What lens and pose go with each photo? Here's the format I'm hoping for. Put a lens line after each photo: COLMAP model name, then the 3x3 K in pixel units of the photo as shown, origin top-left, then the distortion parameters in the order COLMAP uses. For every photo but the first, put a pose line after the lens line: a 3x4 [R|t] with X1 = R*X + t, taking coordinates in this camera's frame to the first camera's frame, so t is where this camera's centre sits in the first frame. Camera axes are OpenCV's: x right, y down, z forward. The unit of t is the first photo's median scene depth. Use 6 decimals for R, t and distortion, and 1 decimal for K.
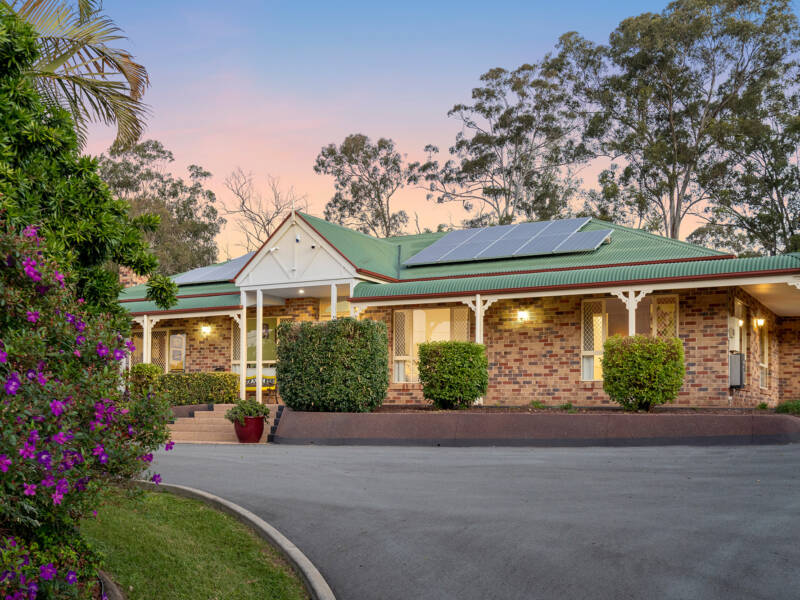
lens RADIAL K [[853.8, 0, 400.0], [0, 853.8, 300.0], [0, 0, 1]] dist [-0.006788, -0.000681]
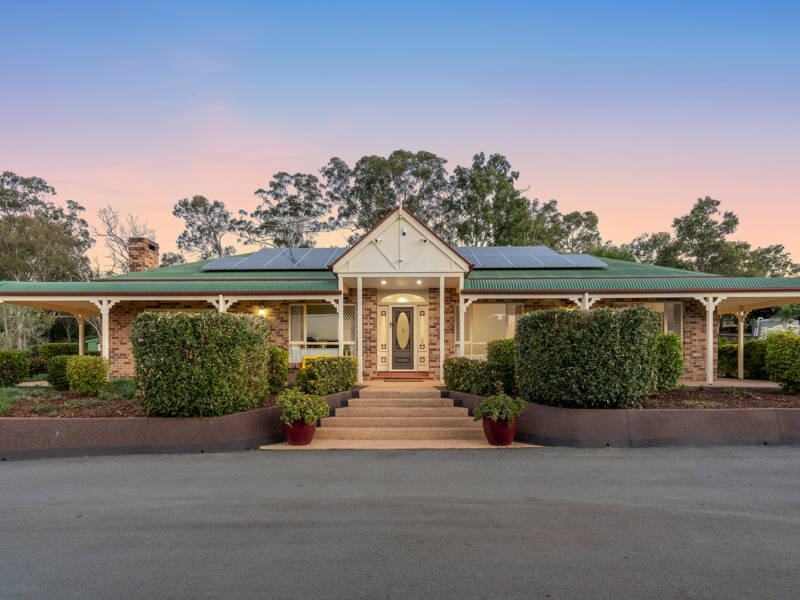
lens RADIAL K [[422.9, 0, 401.7], [0, 422.9, 330.8], [0, 0, 1]] dist [0.001816, 0.000435]
pose [[0.895410, 0.022355, 0.444680, -0.059443], [-0.049695, 0.997516, 0.049920, 0.004343], [-0.442460, -0.066798, 0.894297, 0.085036]]
